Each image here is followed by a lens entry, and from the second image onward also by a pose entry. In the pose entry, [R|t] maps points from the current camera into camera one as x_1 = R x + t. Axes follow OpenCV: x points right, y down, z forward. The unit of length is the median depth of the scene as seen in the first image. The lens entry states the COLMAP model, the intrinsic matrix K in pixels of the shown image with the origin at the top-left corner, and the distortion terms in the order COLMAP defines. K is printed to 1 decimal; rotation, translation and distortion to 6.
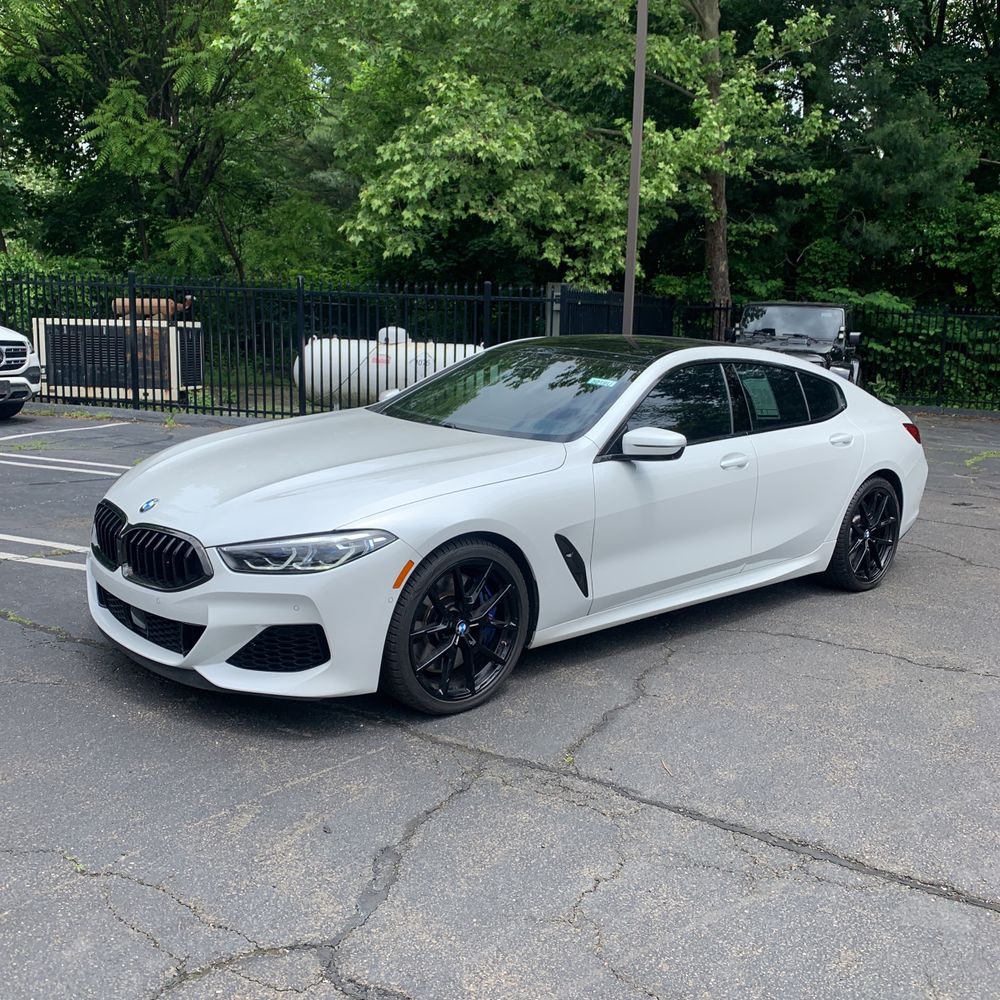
lens RADIAL K [[1013.0, 0, 514.4], [0, 1013.0, 483.3], [0, 0, 1]] dist [0.057676, -0.193578]
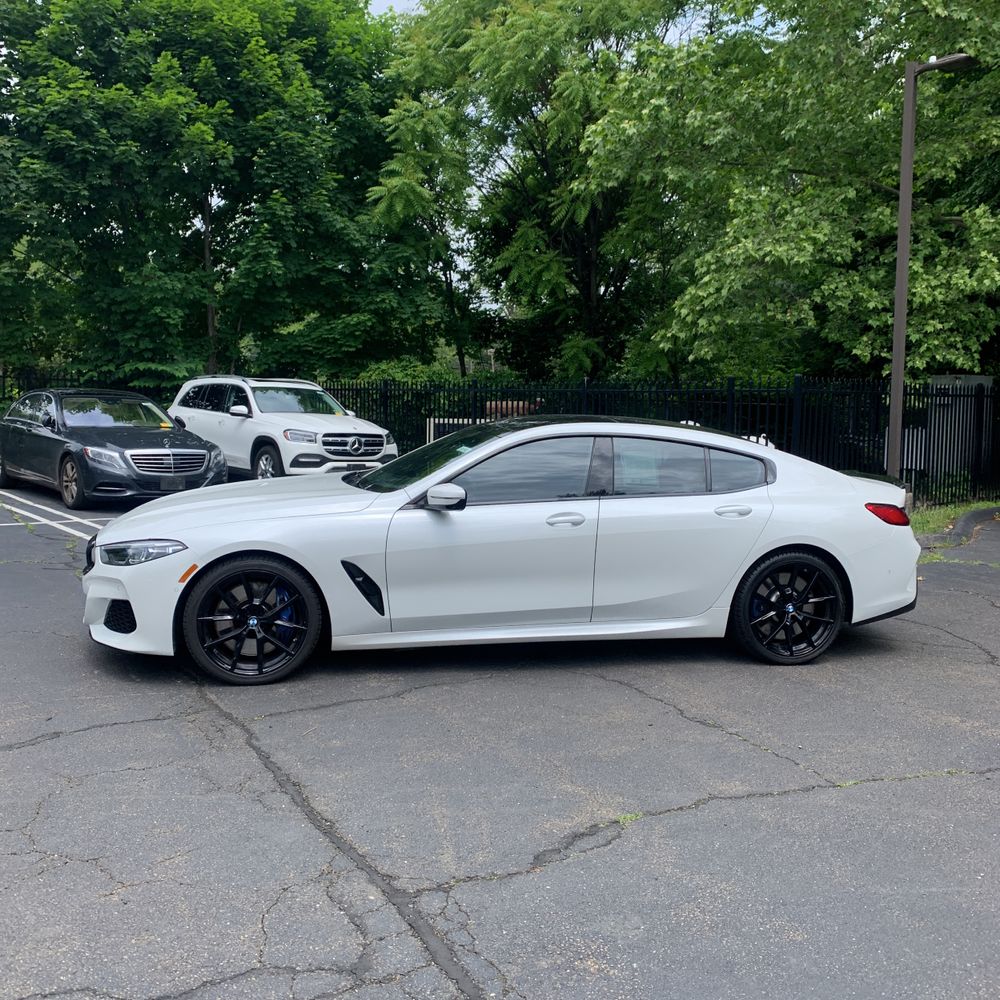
lens RADIAL K [[1015.5, 0, 518.3], [0, 1015.5, 477.6], [0, 0, 1]] dist [0.059415, -0.006338]
pose [[0.872345, 0.020172, -0.488475, 0.234508], [-0.073293, 0.993253, -0.089872, 0.012088], [0.483366, 0.114201, 0.867937, -0.010219]]
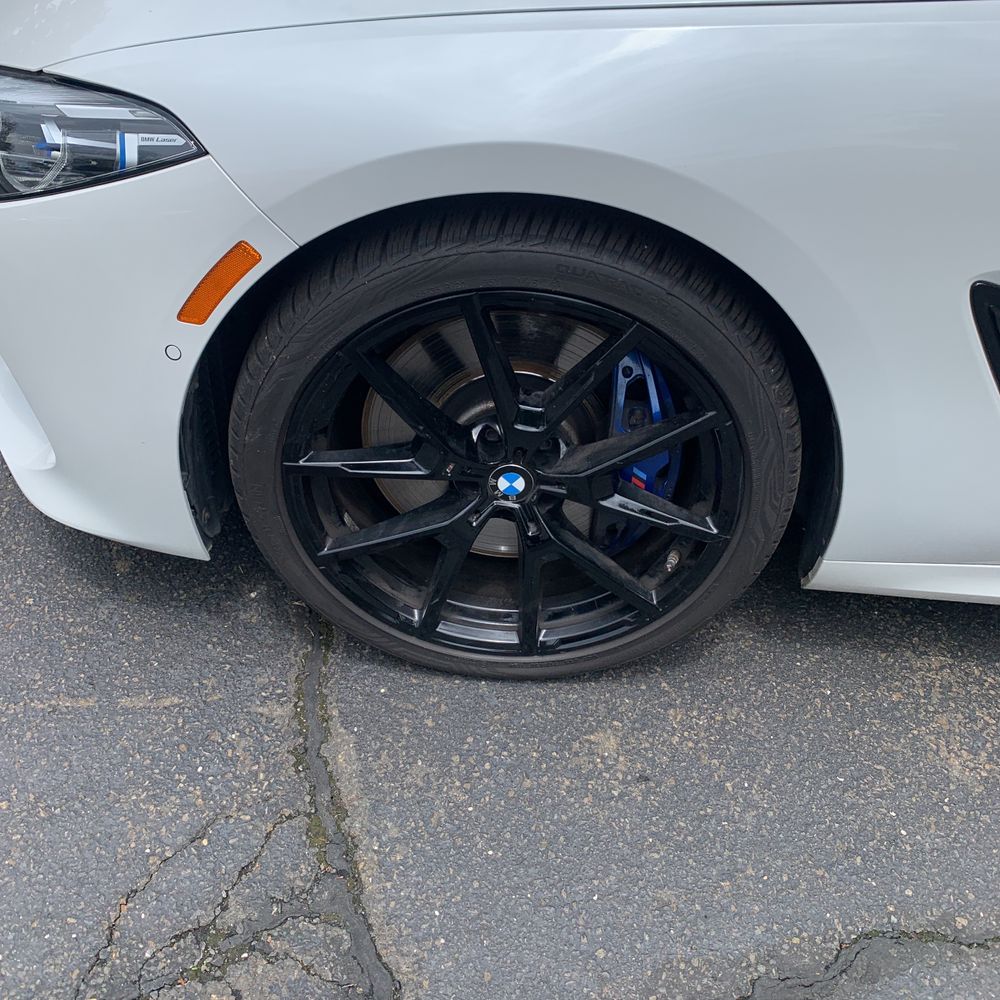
lens RADIAL K [[1025.3, 0, 500.5], [0, 1025.3, 485.5], [0, 0, 1]] dist [0.041428, -0.067407]
pose [[0.701415, 0.435816, -0.563988, 0.032629], [-0.139862, 0.860055, 0.490656, -0.003821], [0.698896, -0.265273, 0.664209, 0.198387]]
